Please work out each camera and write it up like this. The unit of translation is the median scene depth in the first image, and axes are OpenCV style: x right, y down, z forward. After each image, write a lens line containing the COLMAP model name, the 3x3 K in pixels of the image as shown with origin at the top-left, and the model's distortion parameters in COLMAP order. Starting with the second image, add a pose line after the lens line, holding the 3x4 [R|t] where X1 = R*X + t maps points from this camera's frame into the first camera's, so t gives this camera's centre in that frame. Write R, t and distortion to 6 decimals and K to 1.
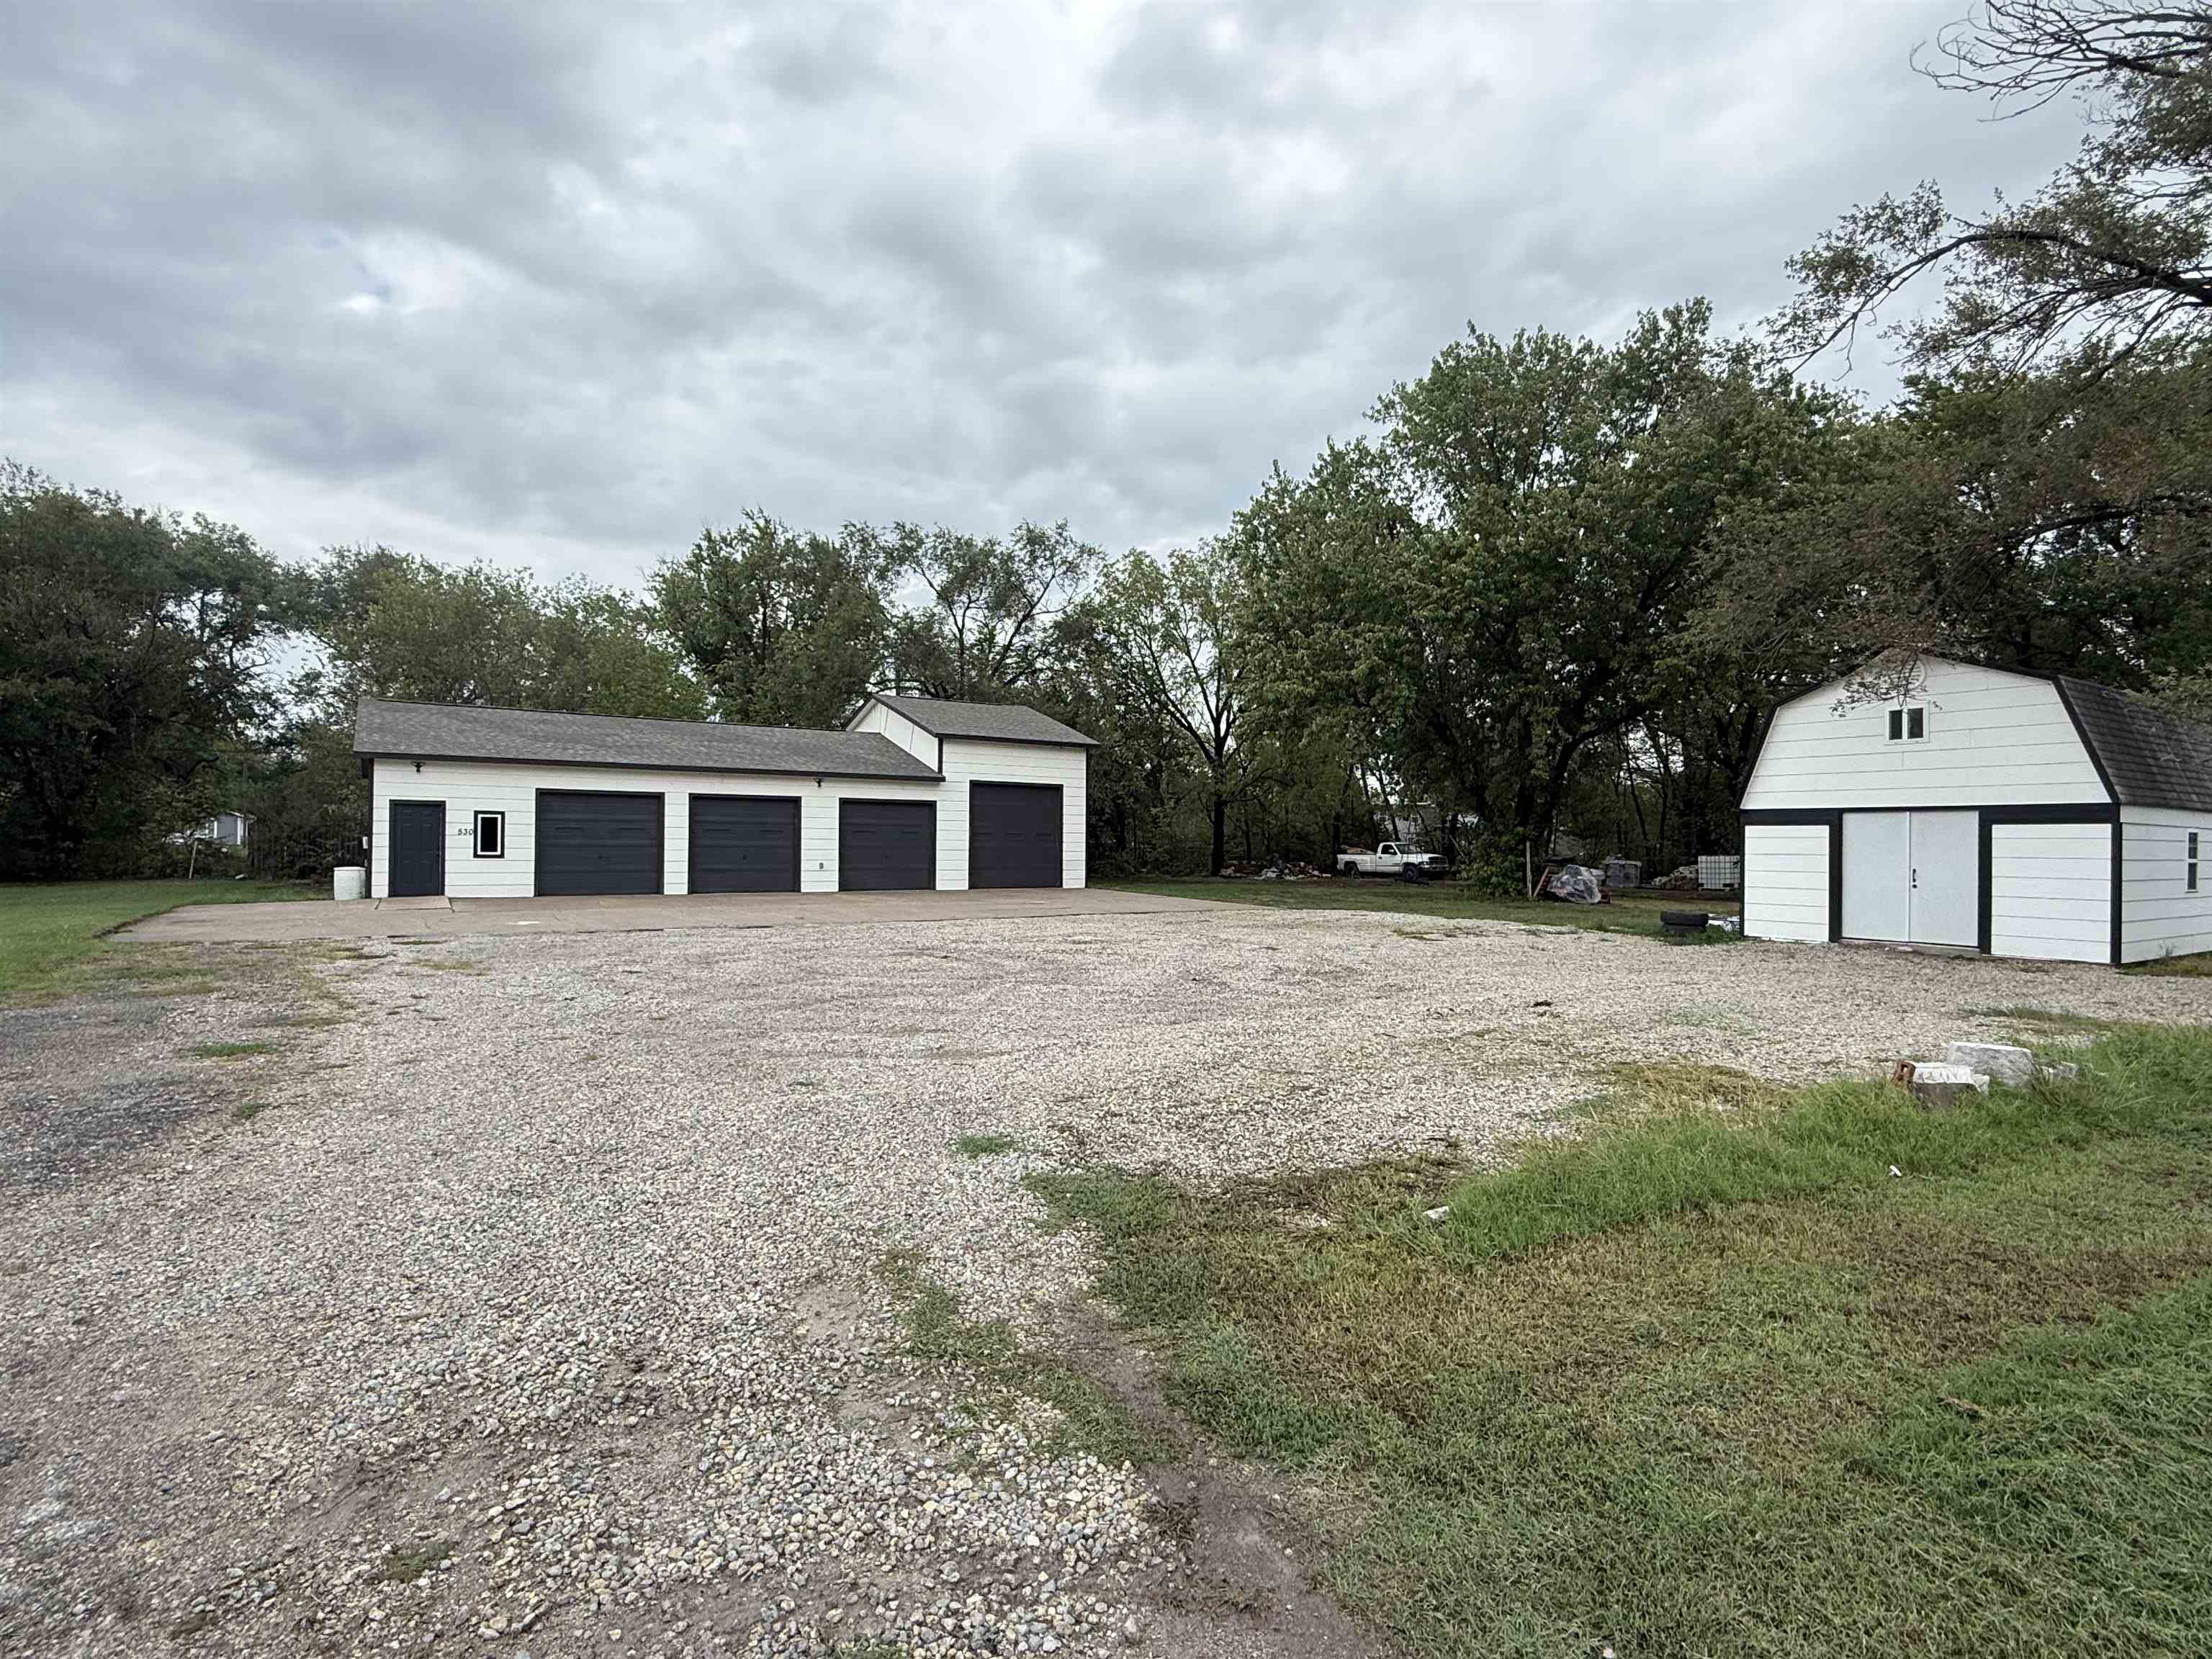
lens RADIAL K [[1151.8, 0, 1059.9], [0, 1151.8, 855.7], [0, 0, 1]] dist [-0.000387, 0.004596]
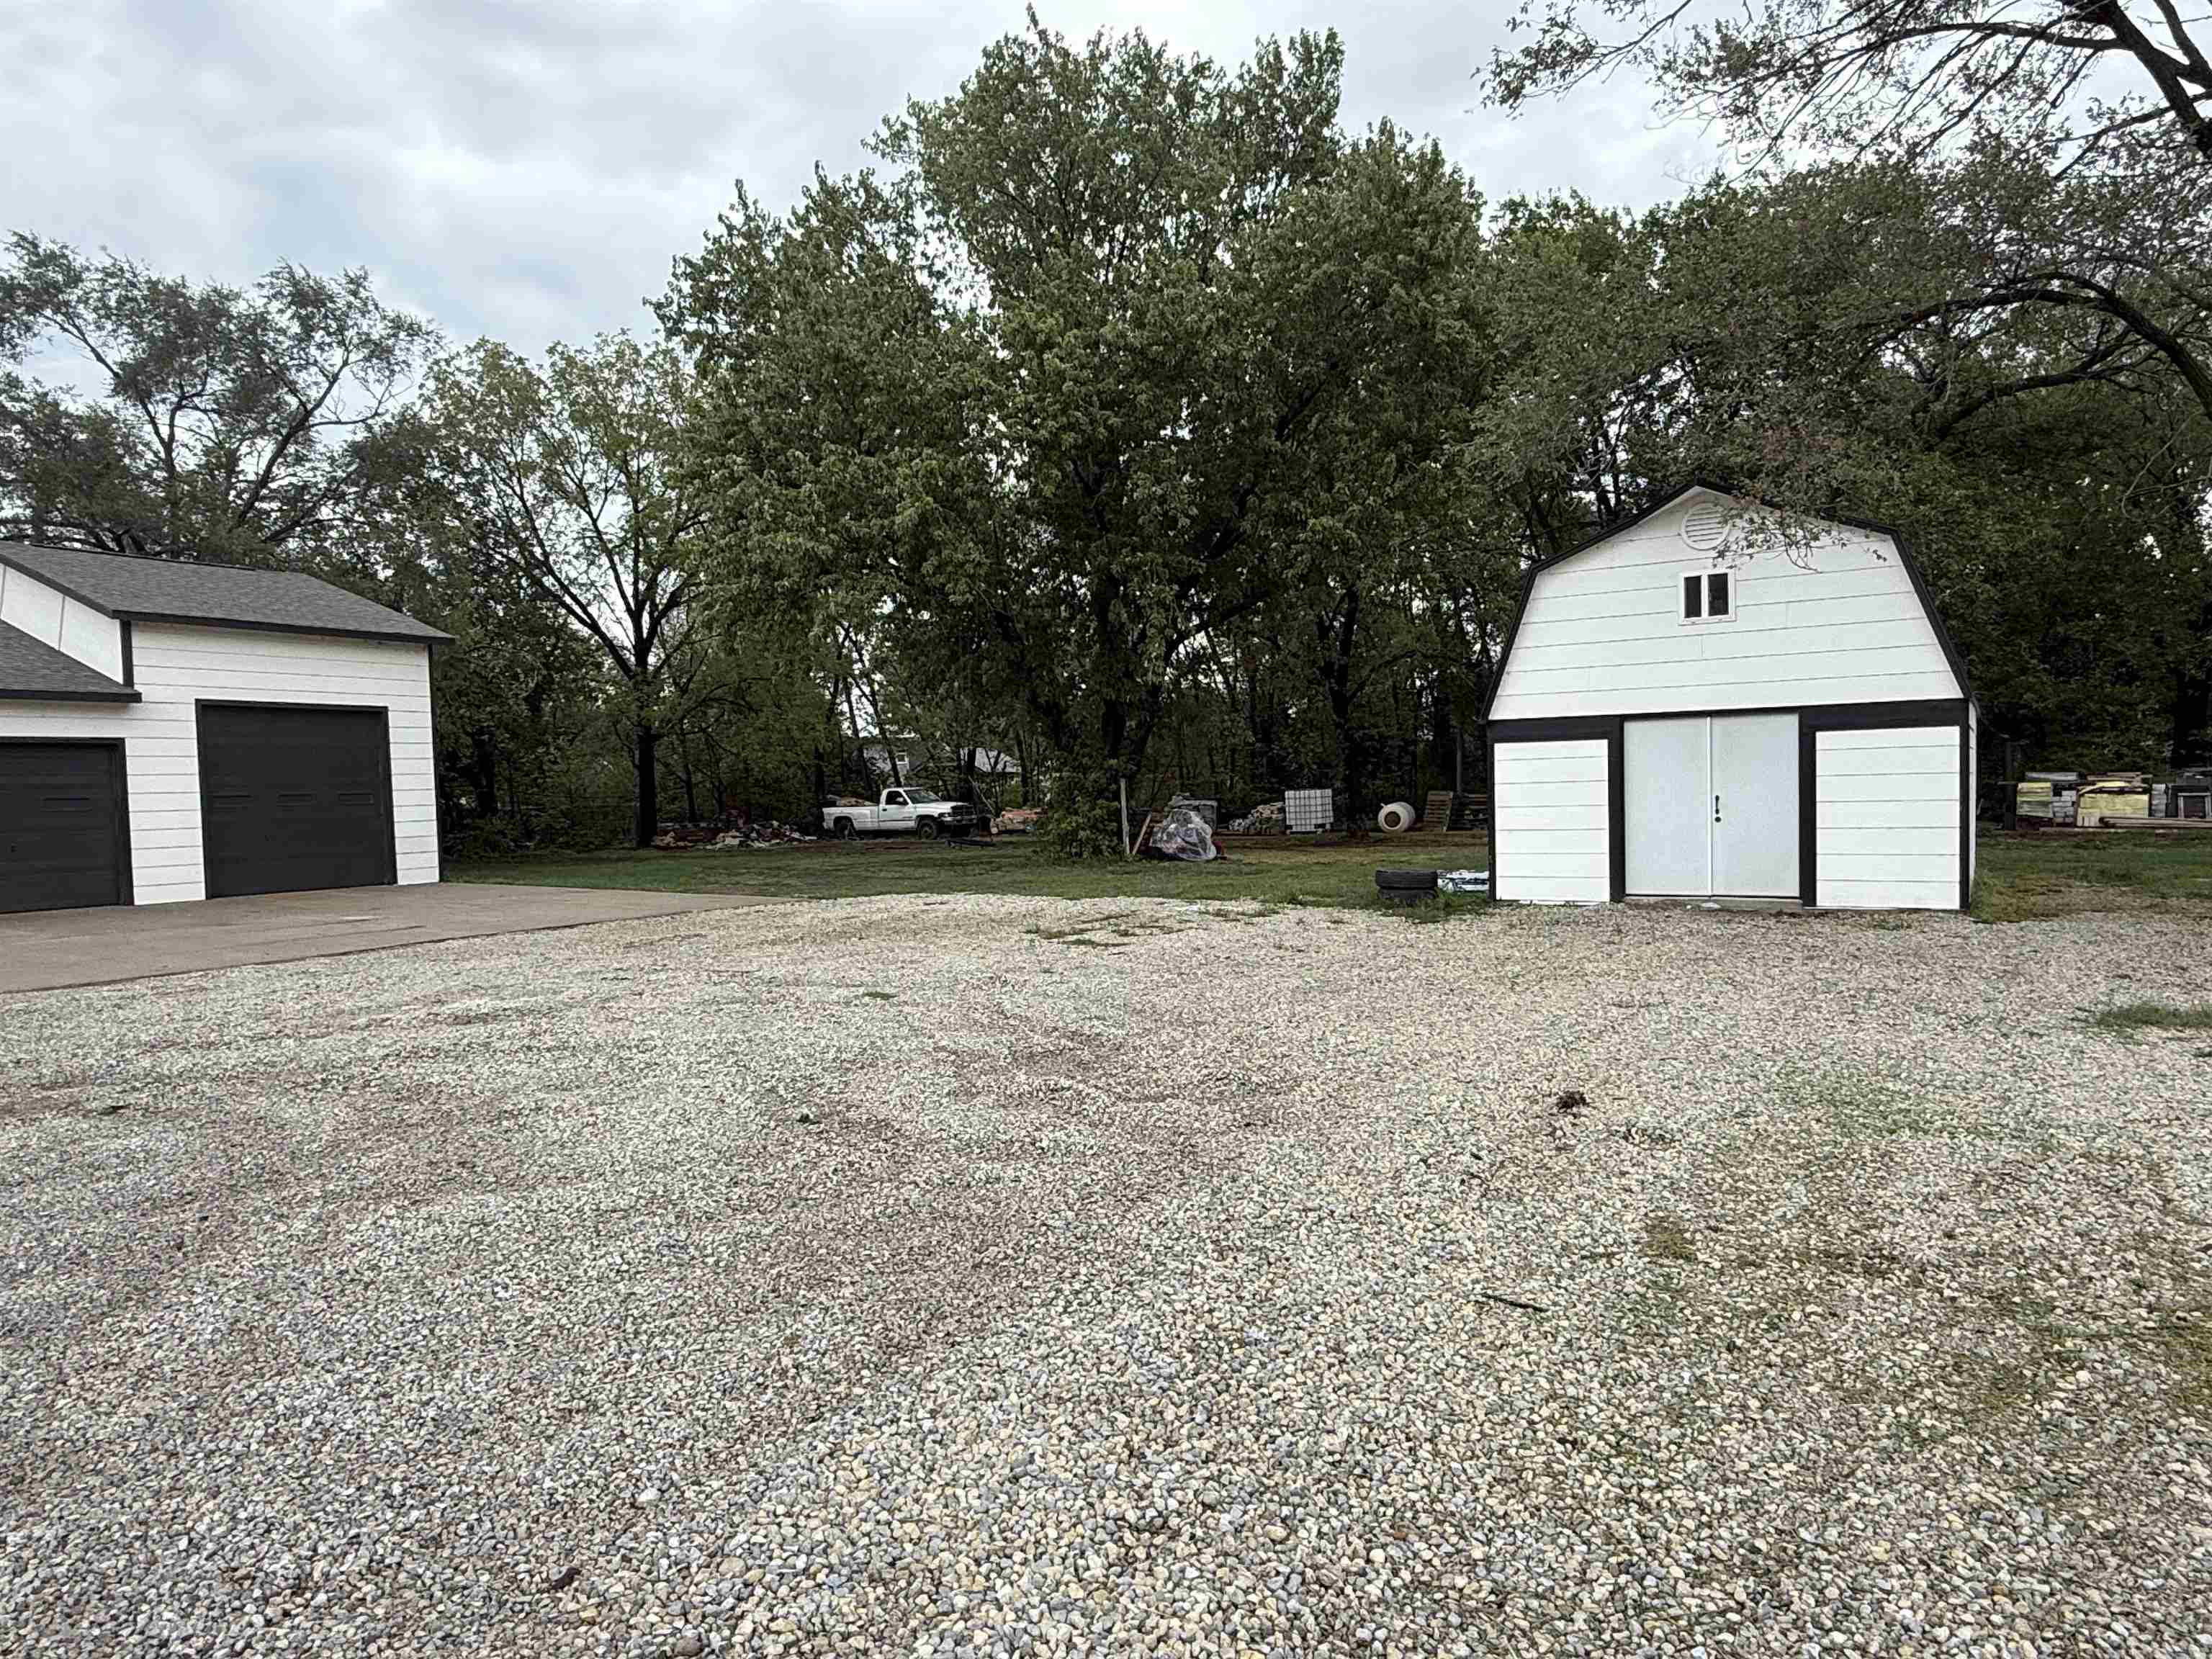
lens RADIAL K [[1410.9, 0, 1108.3], [0, 1410.9, 849.0], [0, 0, 1]] dist [-0.002626, -0.002539]
pose [[0.885449, -0.054741, 0.461502, -0.007631], [0.041740, 0.998393, 0.038341, -0.002758], [-0.462859, -0.014685, 0.886310, 0.208636]]
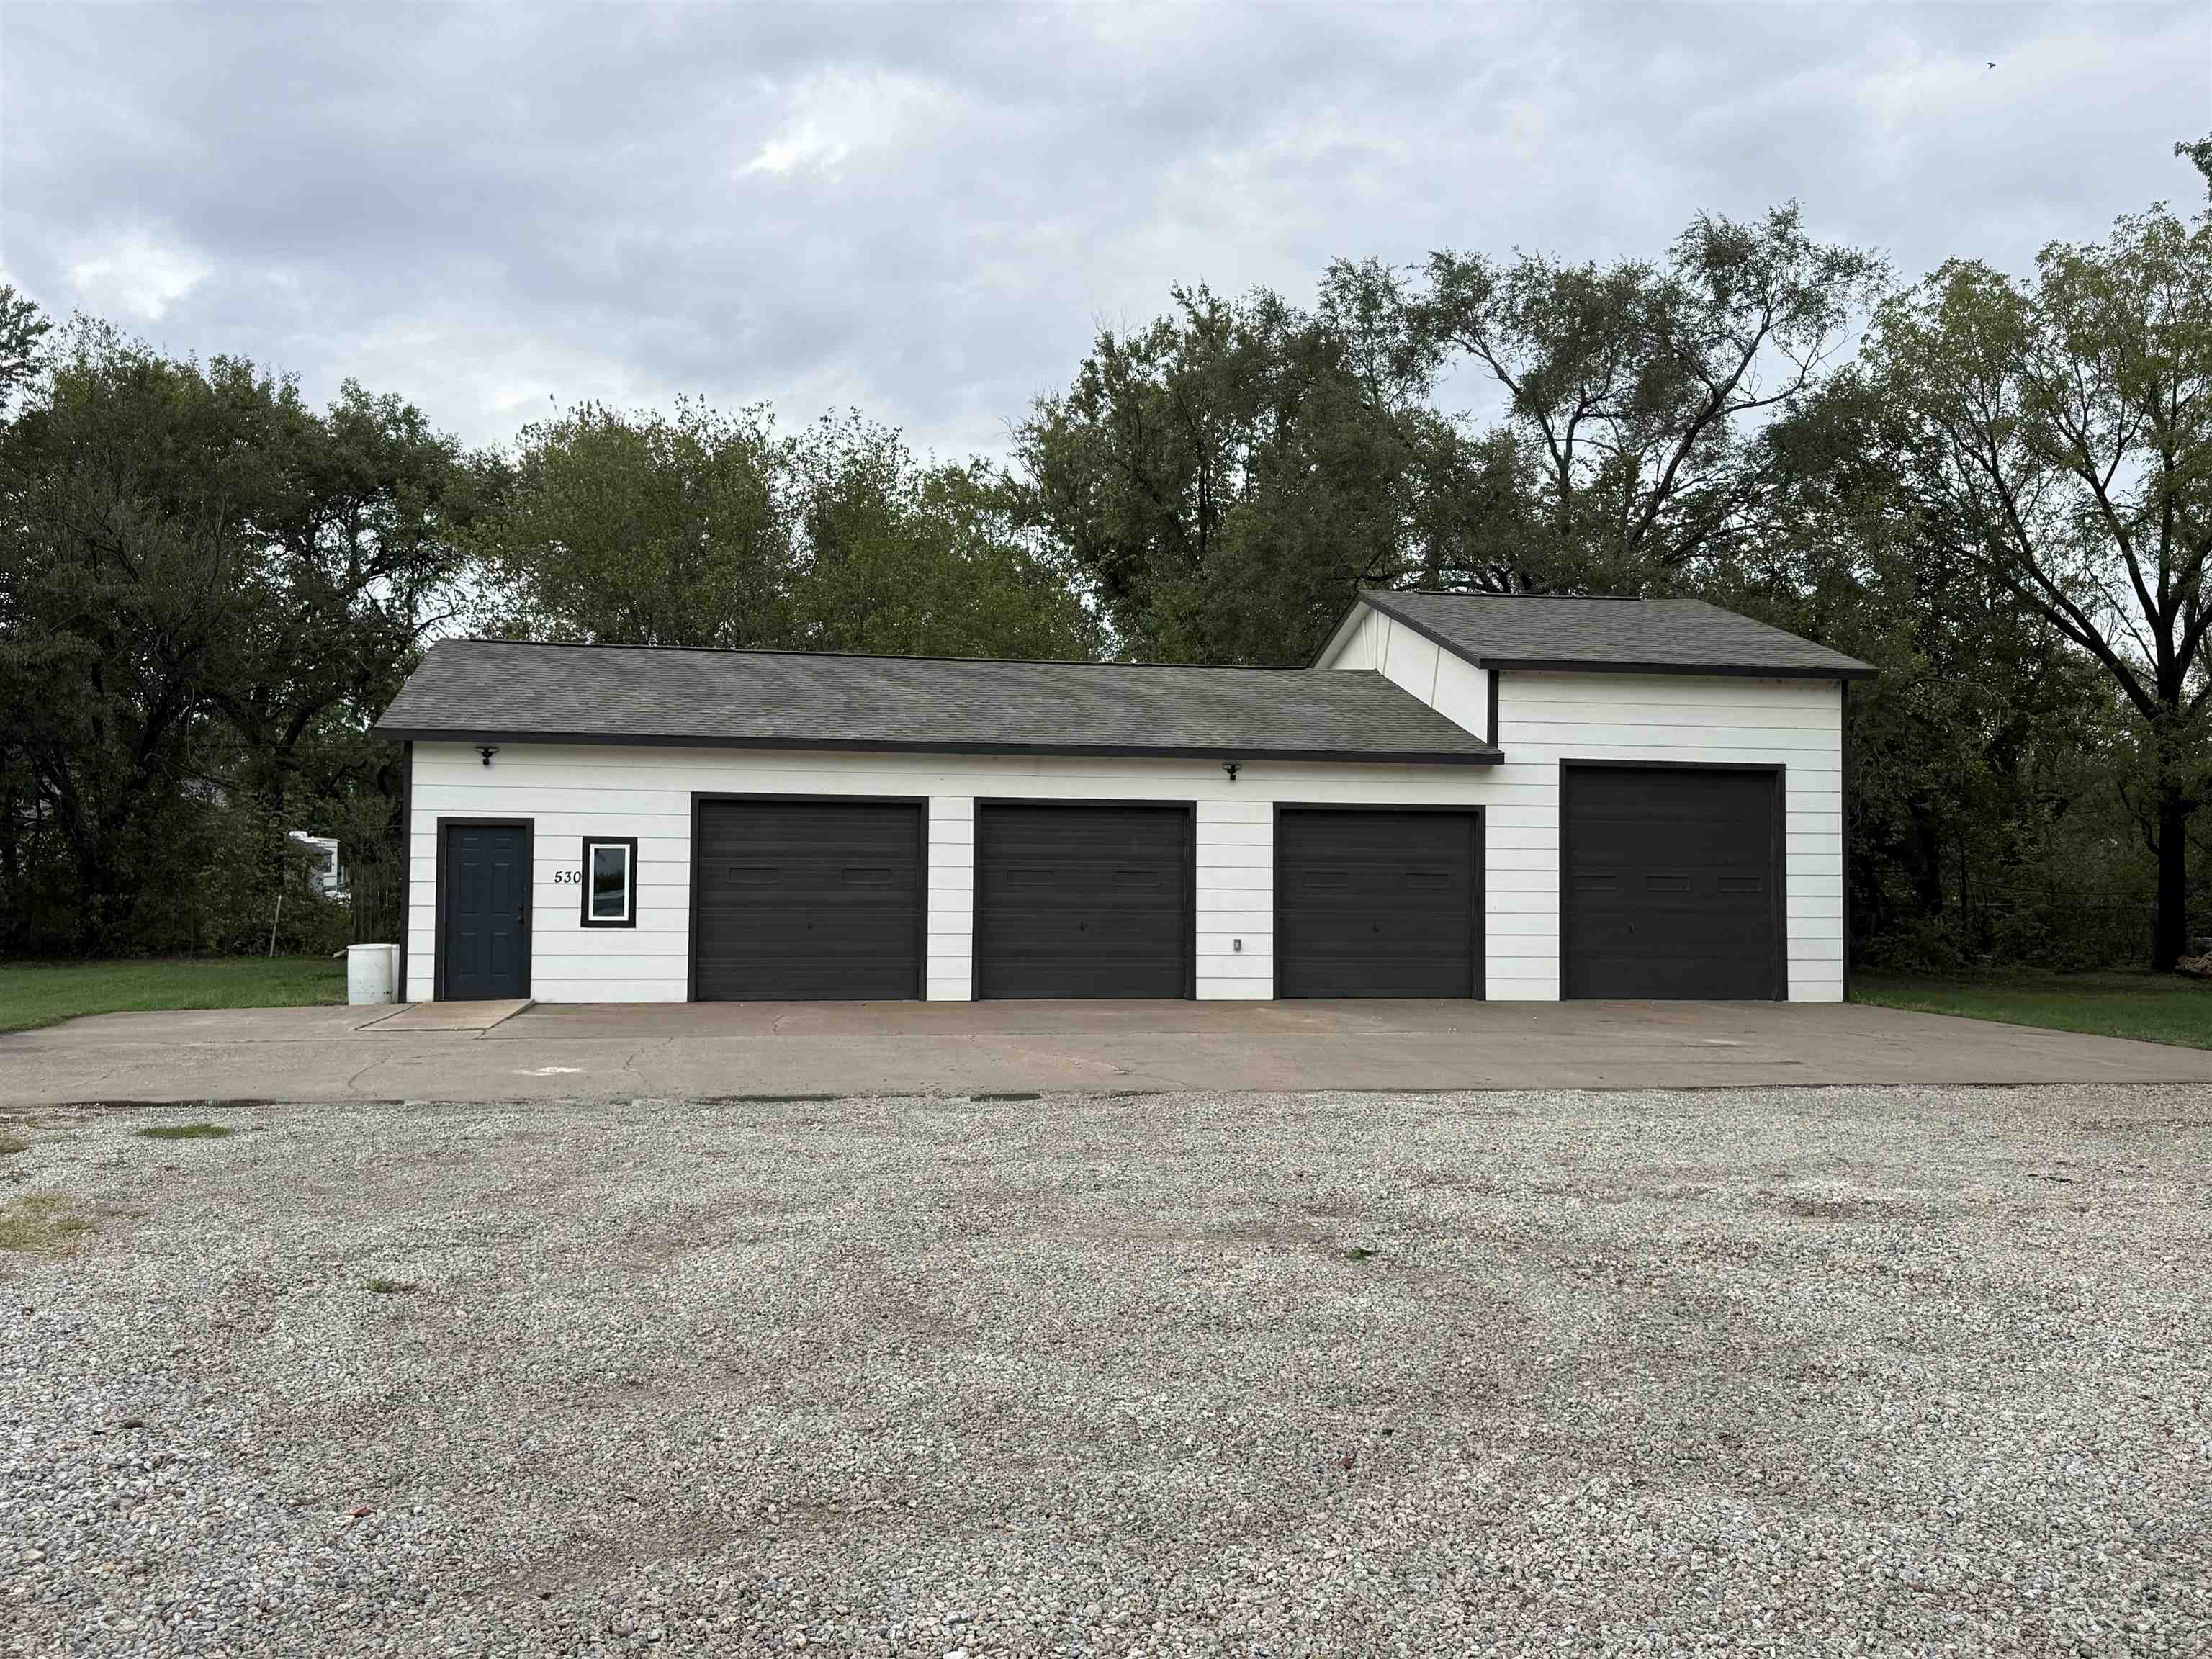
lens RADIAL K [[1898.5, 0, 1097.0], [0, 1898.5, 842.1], [0, 0, 1]] dist [0.072781, -0.111506]
pose [[0.938127, -0.009784, -0.346154, 0.009381], [-0.003709, 0.999260, -0.038296, -0.003900], [0.346273, 0.037210, 0.937396, 0.234197]]
